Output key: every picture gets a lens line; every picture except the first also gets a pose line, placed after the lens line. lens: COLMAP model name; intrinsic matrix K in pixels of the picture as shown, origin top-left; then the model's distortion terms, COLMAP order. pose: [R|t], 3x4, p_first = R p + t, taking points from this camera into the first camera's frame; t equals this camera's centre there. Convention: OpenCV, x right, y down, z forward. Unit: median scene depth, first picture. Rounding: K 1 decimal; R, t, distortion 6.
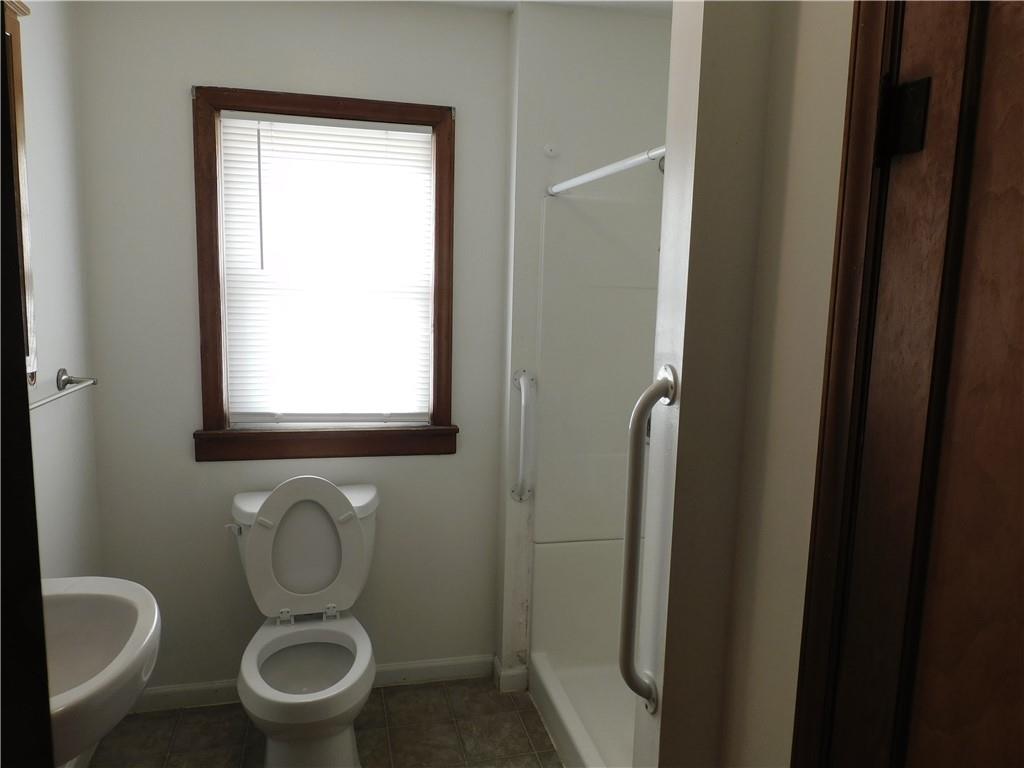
lens RADIAL K [[725.3, 0, 513.9], [0, 725.3, 382.7], [0, 0, 1]] dist [-0.009565, 0.002642]
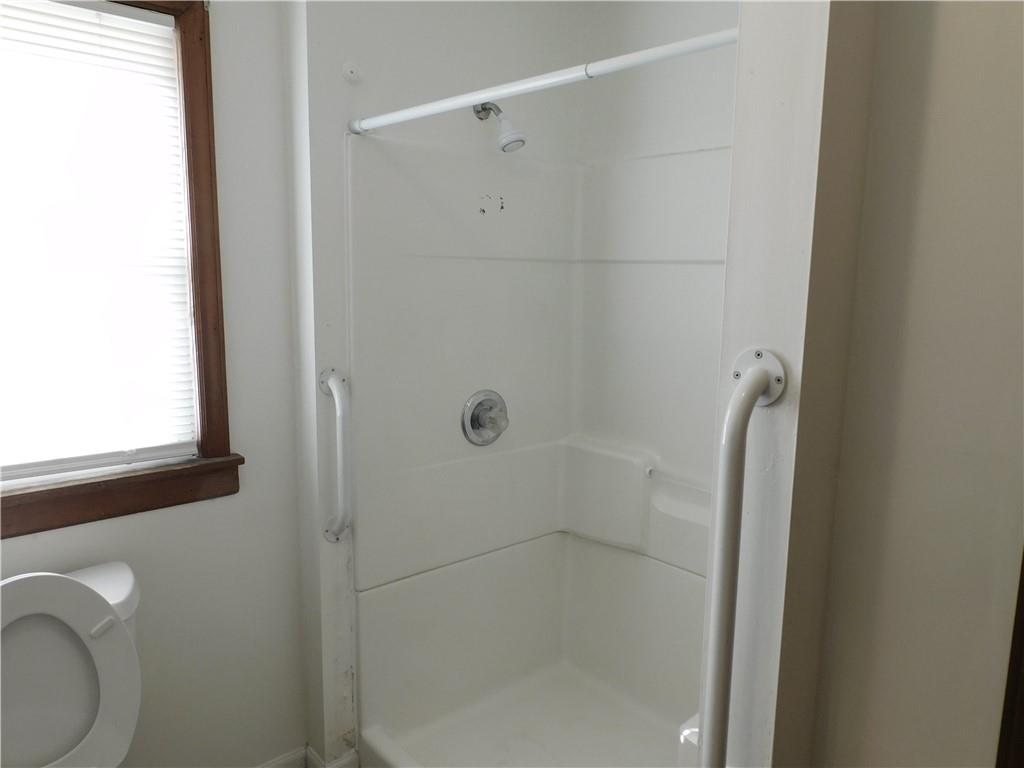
lens RADIAL K [[725.3, 0, 513.9], [0, 725.3, 382.7], [0, 0, 1]] dist [-0.009565, 0.002642]
pose [[0.878508, -0.087681, 0.469612, -0.169862], [0.075776, 0.996143, 0.044234, -0.021498], [-0.471679, -0.003275, 0.881764, 0.248551]]
